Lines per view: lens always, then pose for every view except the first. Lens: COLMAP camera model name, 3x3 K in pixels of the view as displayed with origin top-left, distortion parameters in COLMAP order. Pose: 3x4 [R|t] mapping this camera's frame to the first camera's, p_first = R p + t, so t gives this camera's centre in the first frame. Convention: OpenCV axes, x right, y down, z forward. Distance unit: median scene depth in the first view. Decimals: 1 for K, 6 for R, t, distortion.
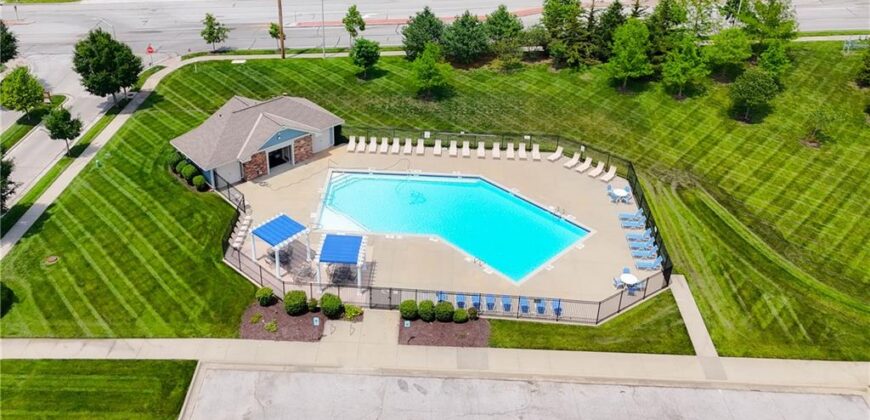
lens RADIAL K [[720.4, 0, 379.0], [0, 720.4, 210.0], [0, 0, 1]] dist [0.049663, -0.001528]
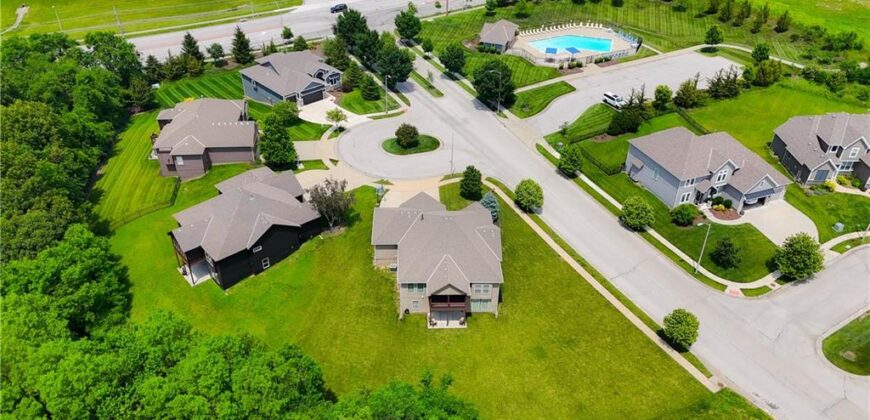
lens RADIAL K [[638.8, 0, 431.3], [0, 638.8, 209.2], [0, 0, 1]] dist [0.062829, -0.086144]
pose [[0.858844, -0.282844, 0.427067, -1.753294], [0.263356, 0.958916, 0.105469, 0.227386], [-0.439353, 0.021889, 0.898048, -1.191861]]
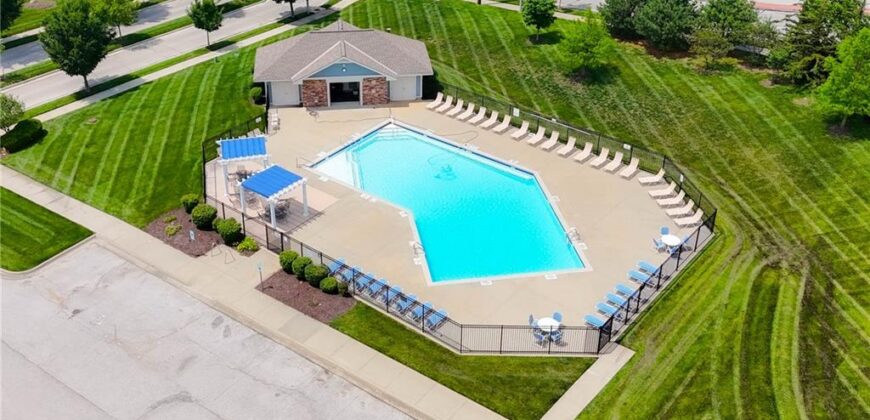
lens RADIAL K [[882.3, 0, 384.6], [0, 882.3, 210.0], [0, 0, 1]] dist [0.118807, -0.315987]
pose [[0.822744, 0.300819, -0.482287, 0.497562], [-0.301653, 0.950215, 0.078085, -0.034413], [0.481766, 0.081239, 0.872526, 0.062123]]
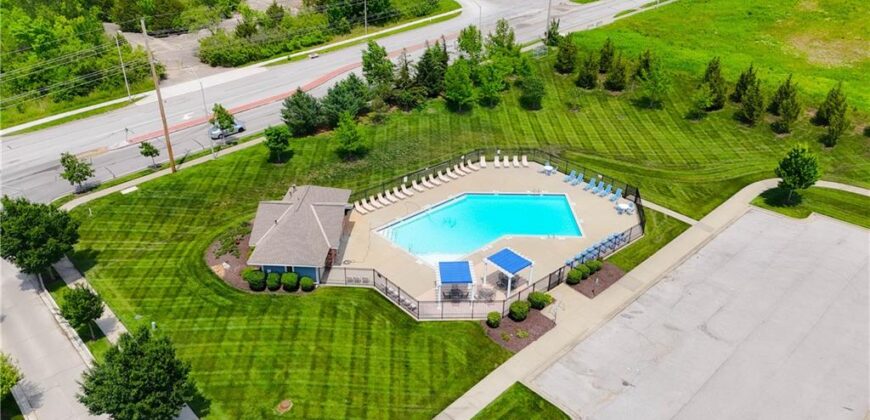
lens RADIAL K [[638.8, 0, 431.3], [0, 638.8, 209.2], [0, 0, 1]] dist [0.062829, -0.086144]
pose [[0.676506, -0.346749, 0.649696, -0.680434], [0.384045, 0.918867, 0.090515, -0.149805], [-0.628370, 0.188279, 0.754786, 0.165991]]
